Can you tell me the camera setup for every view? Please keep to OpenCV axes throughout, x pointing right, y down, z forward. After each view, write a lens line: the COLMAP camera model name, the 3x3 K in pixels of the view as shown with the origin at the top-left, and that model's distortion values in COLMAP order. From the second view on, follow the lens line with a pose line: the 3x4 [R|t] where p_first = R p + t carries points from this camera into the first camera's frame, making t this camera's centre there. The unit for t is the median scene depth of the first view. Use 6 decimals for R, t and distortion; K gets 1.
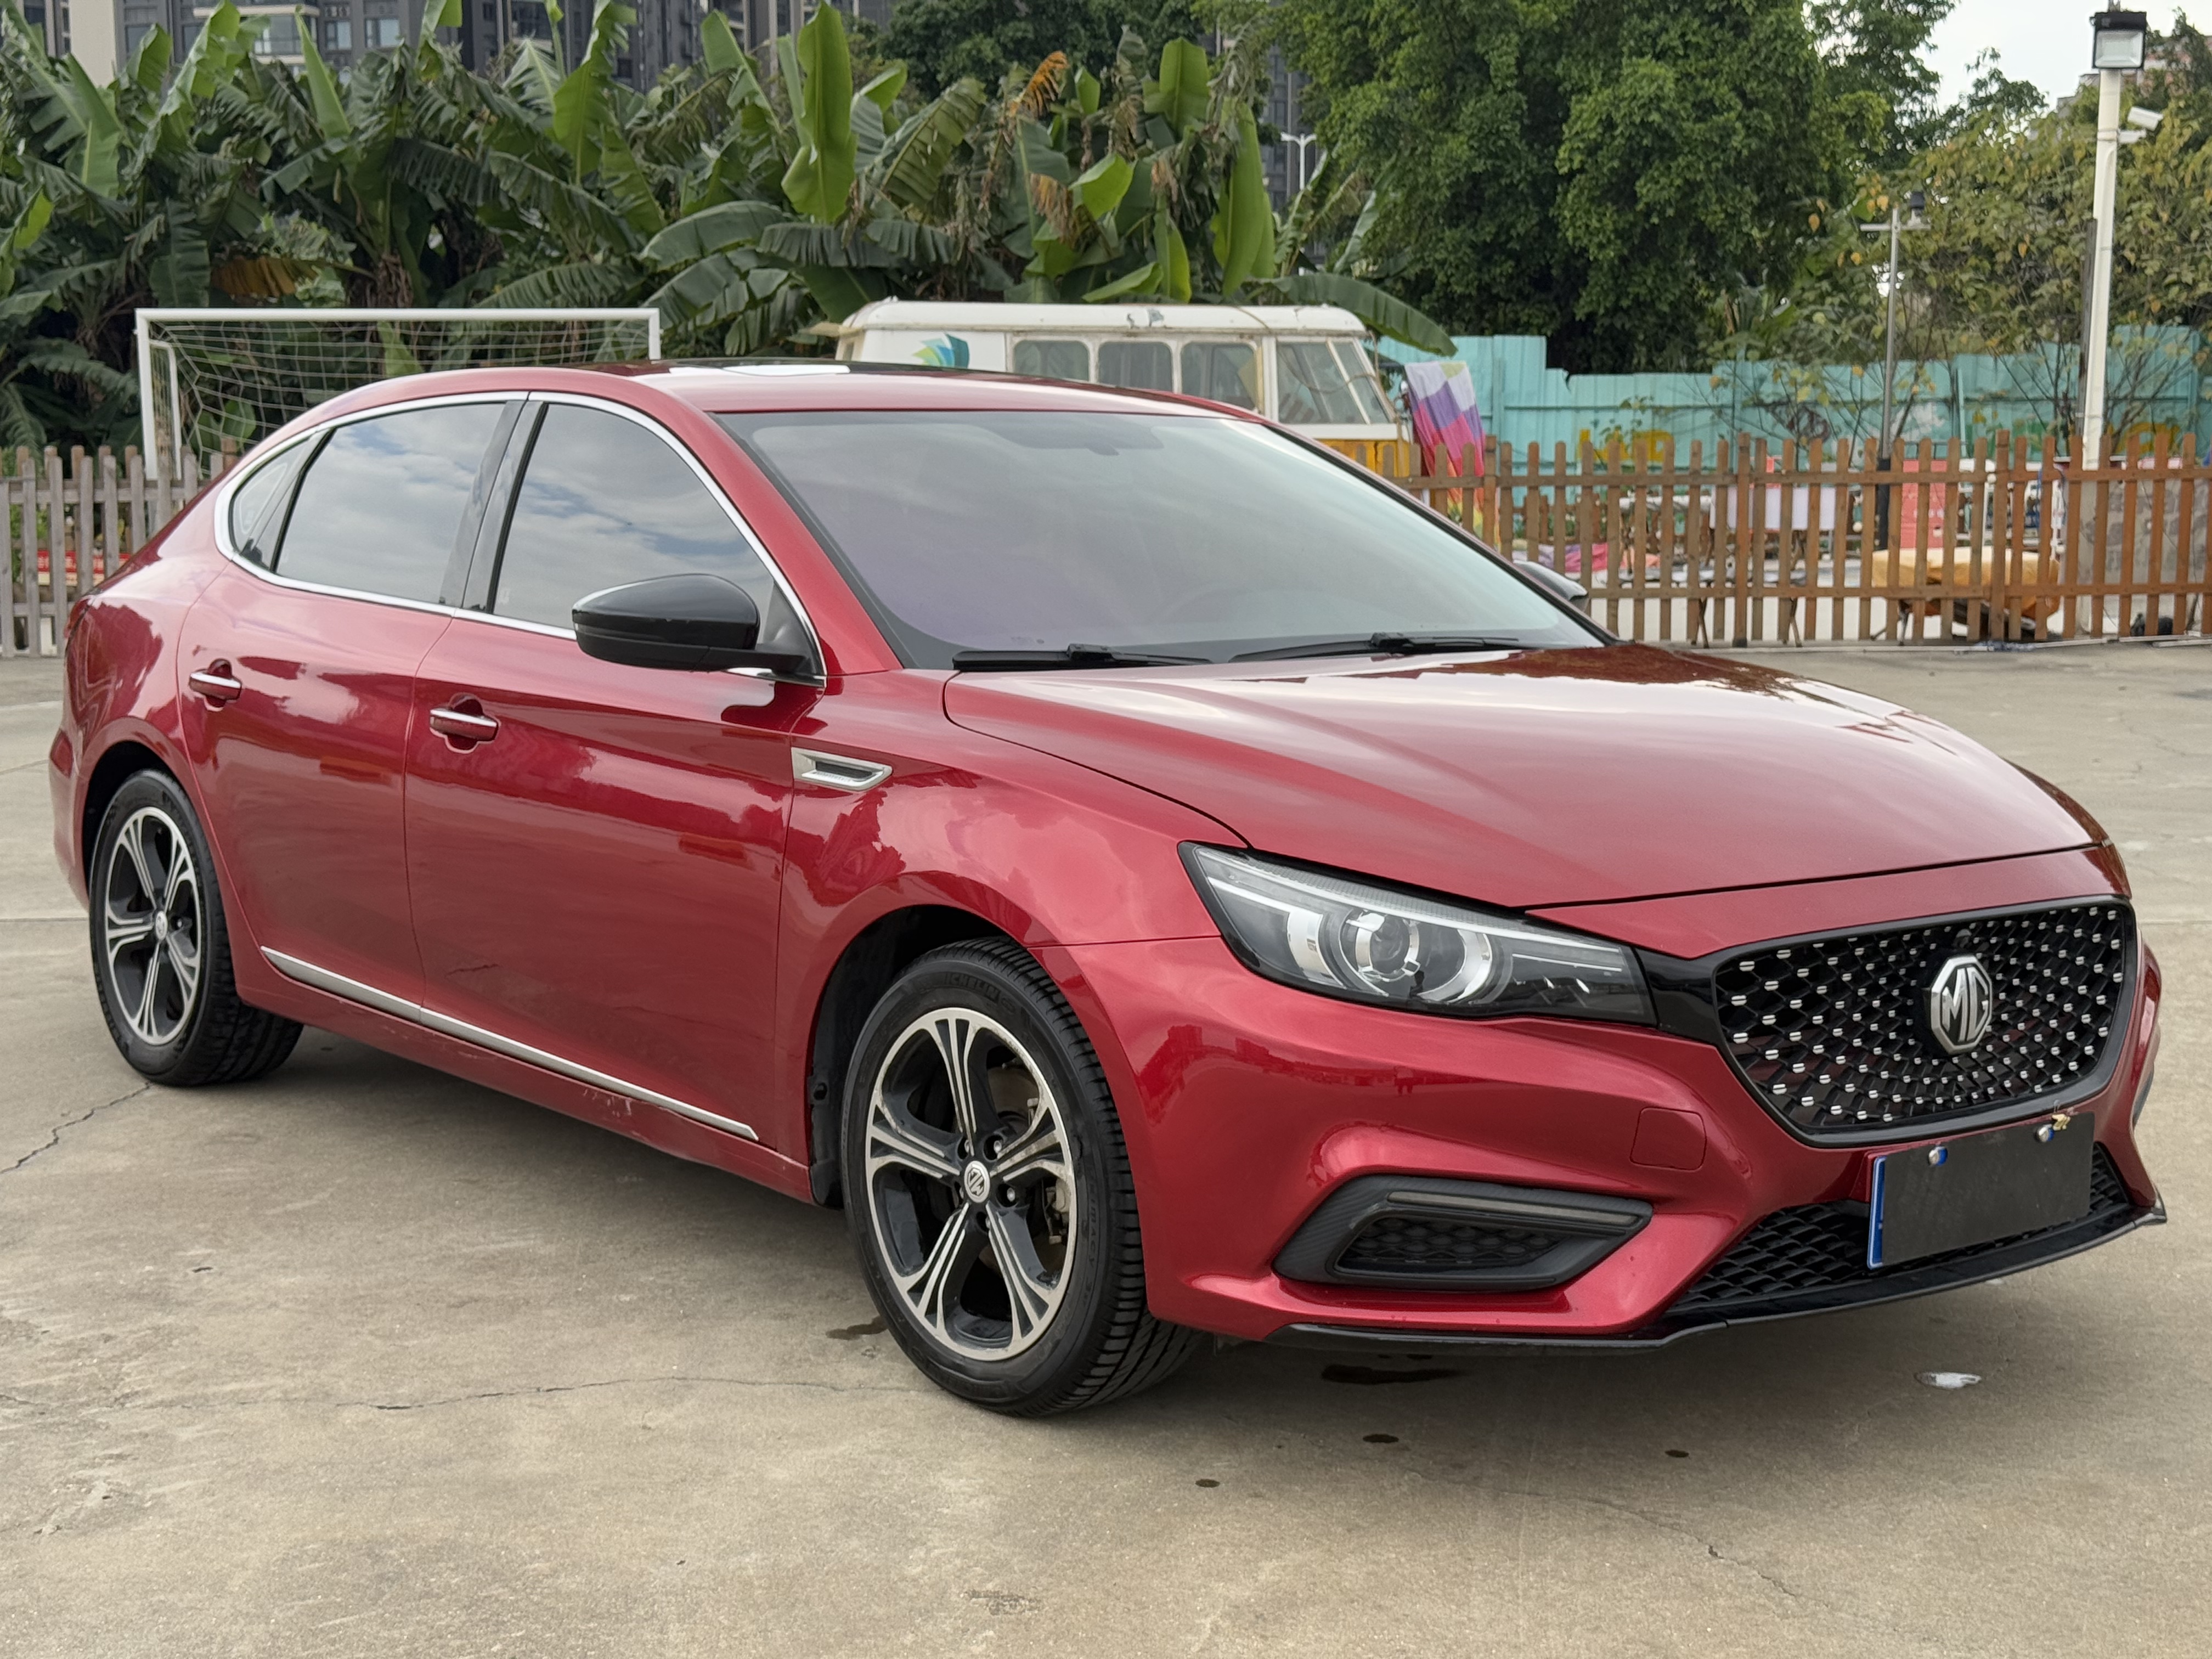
lens RADIAL K [[3097.3, 0, 1104.7], [0, 3097.3, 866.6], [0, 0, 1]] dist [0.210070, -0.492557]
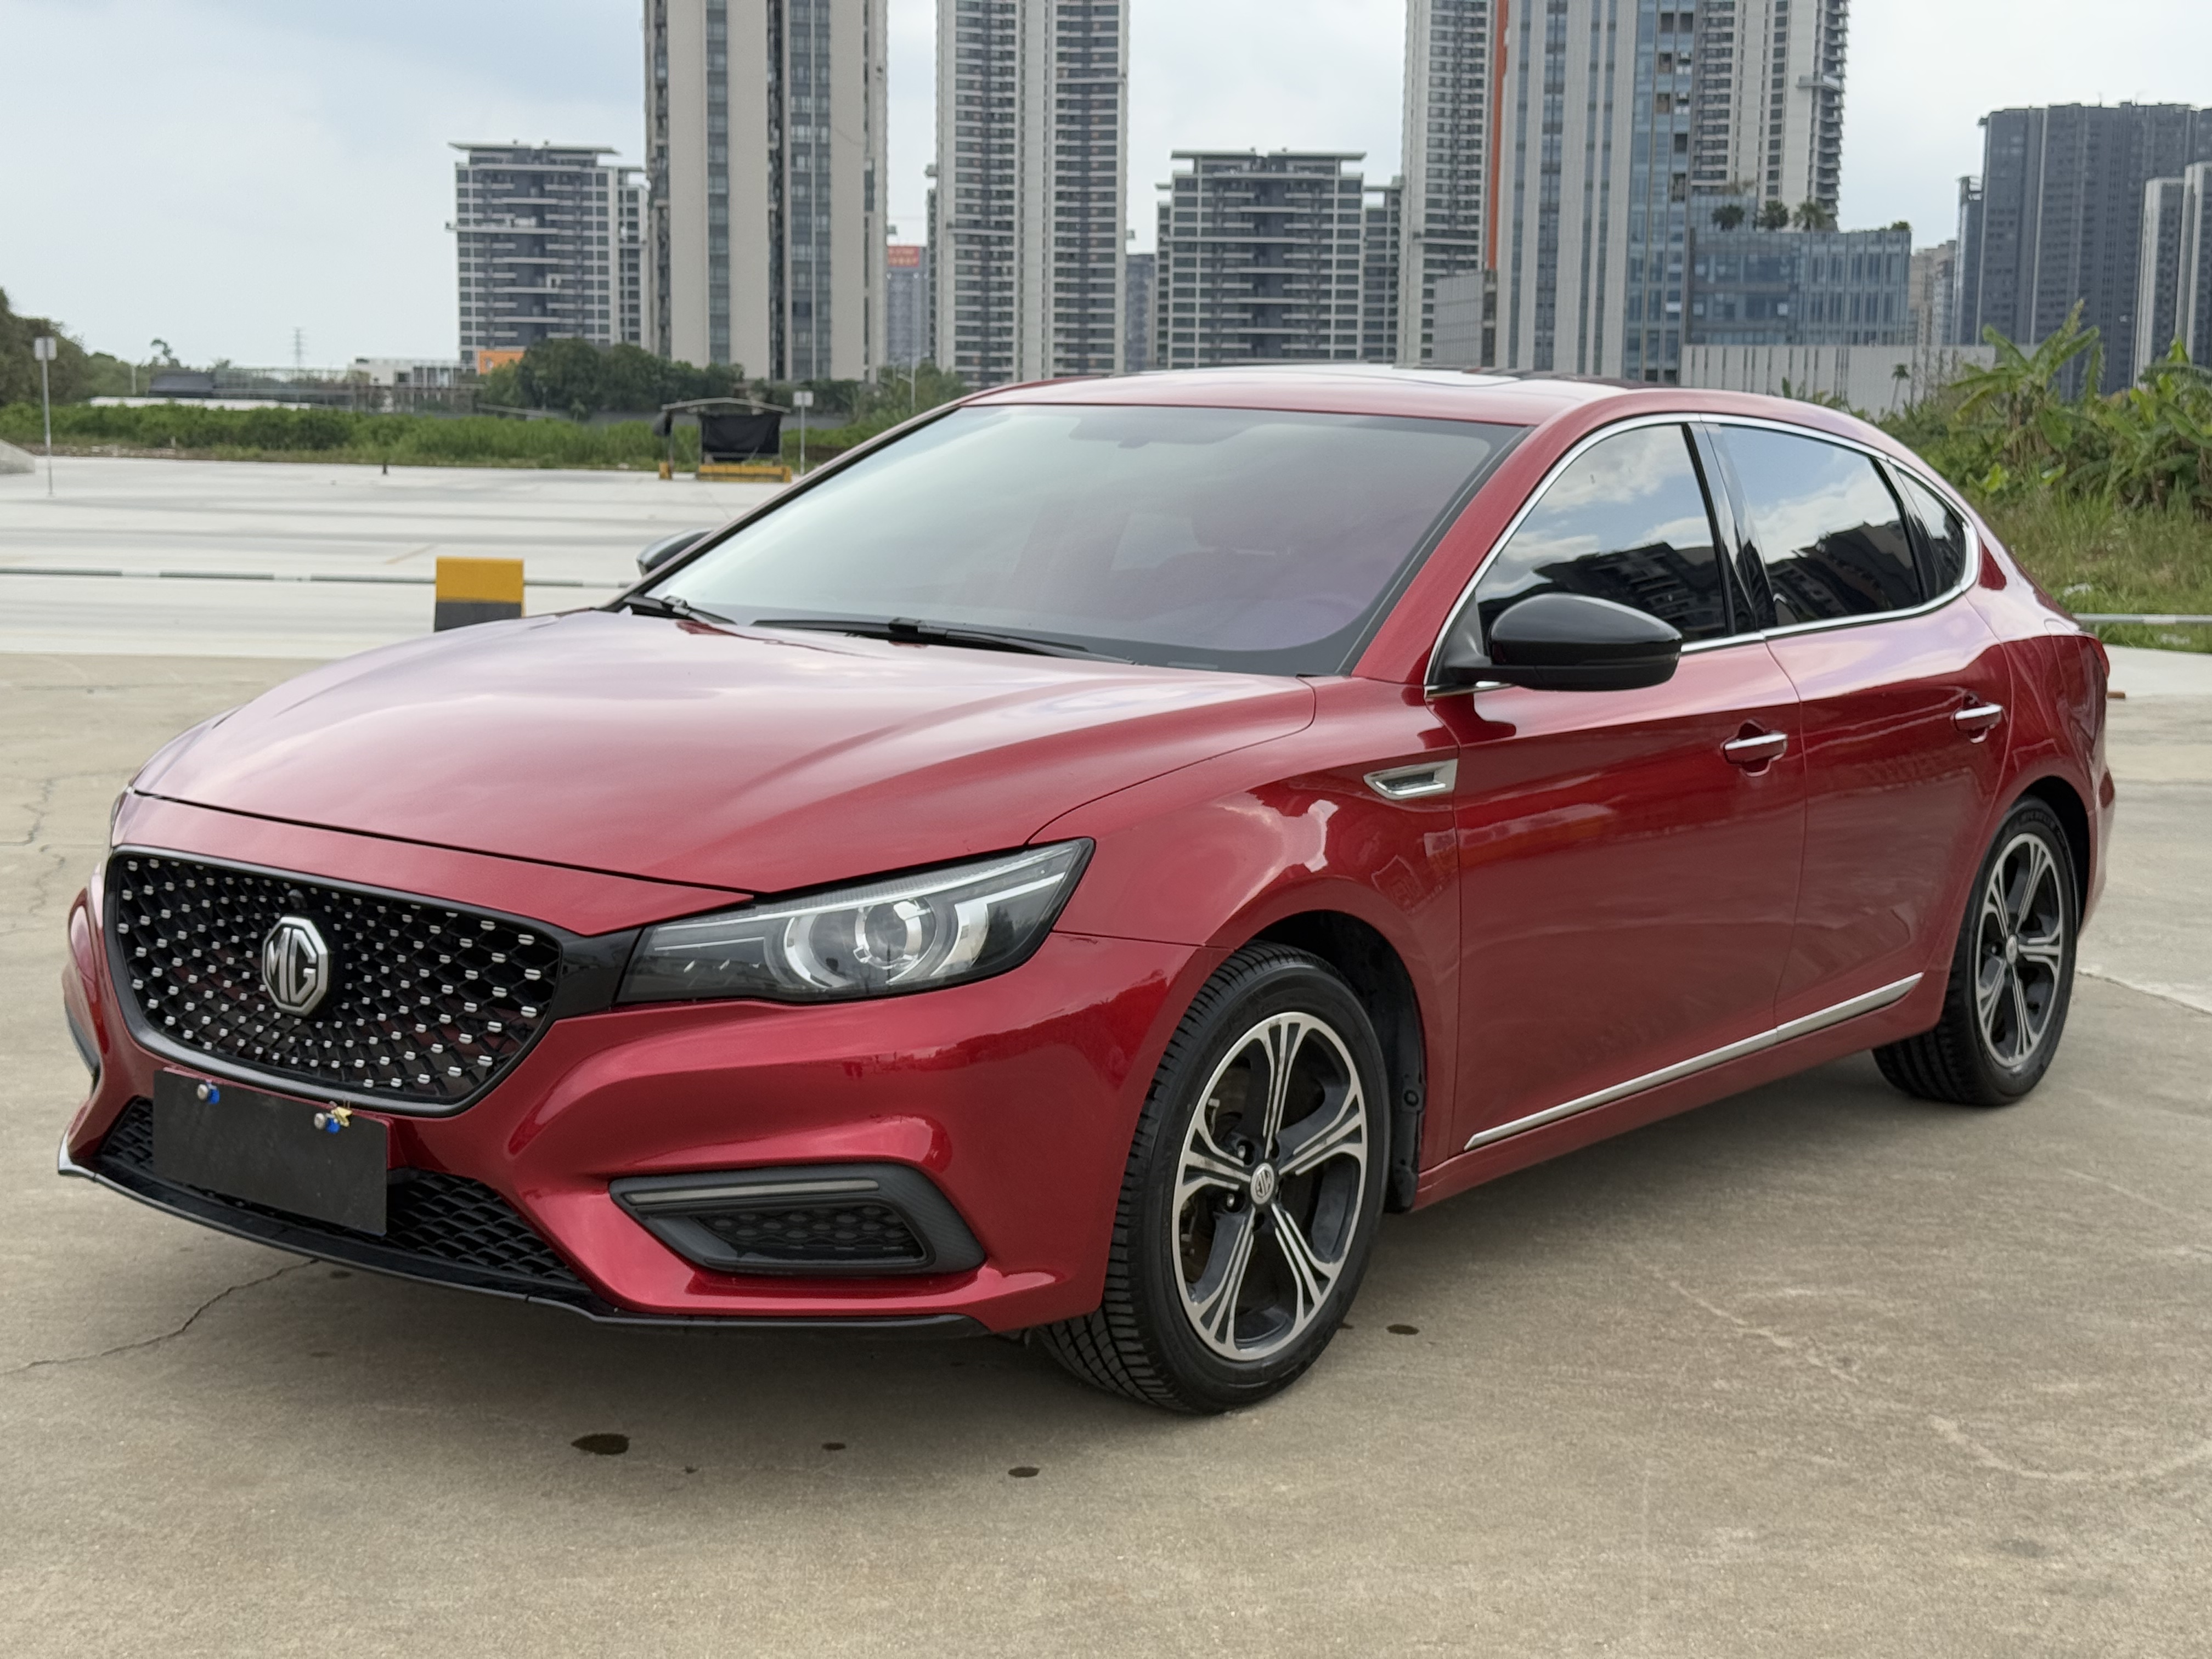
lens RADIAL K [[3117.8, 0, 1106.0], [0, 3117.8, 829.5], [0, 0, 1]] dist [0.130370, -0.085522]
pose [[0.239147, 0.123765, -0.963063, 1.267619], [-0.165671, 0.982500, 0.085123, -0.123886], [0.956745, 0.139195, 0.255467, 0.967155]]
